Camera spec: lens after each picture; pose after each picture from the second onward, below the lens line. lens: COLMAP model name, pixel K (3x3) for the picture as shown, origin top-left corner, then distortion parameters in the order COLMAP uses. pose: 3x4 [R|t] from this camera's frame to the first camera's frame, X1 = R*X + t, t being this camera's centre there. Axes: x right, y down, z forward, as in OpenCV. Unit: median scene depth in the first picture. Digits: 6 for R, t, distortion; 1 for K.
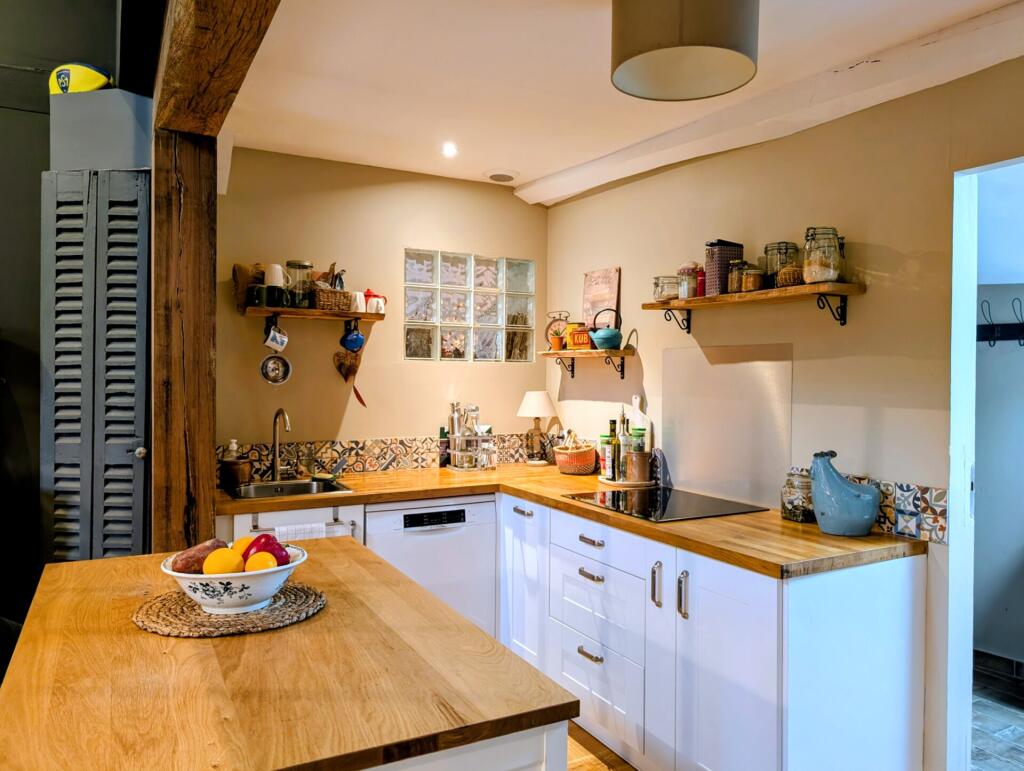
lens RADIAL K [[748.1, 0, 512.0], [0, 748.1, 385.5], [0, 0, 1]] dist [0.004988, 0.002264]
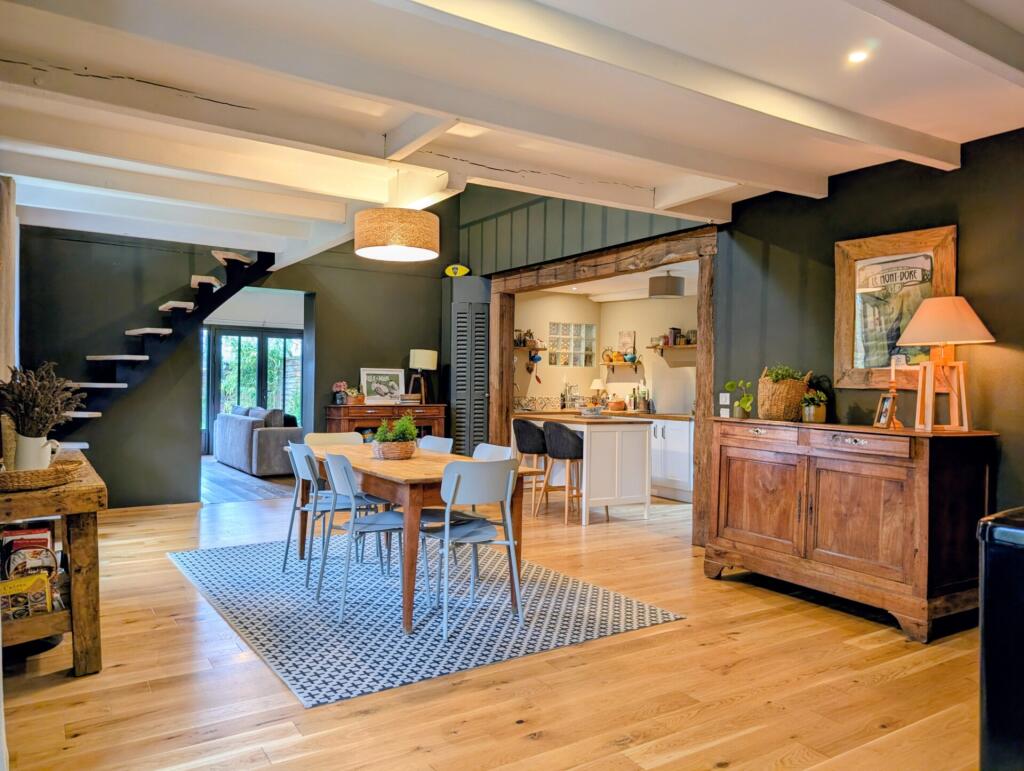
lens RADIAL K [[711.6, 0, 512.0], [0, 711.6, 385.5], [0, 0, 1]] dist [0.004694, 0.000569]
pose [[0.998081, 0.004842, 0.061737, -0.446365], [-0.004403, 0.999964, -0.007236, 0.053893], [-0.061770, 0.006950, 0.998066, -1.484988]]
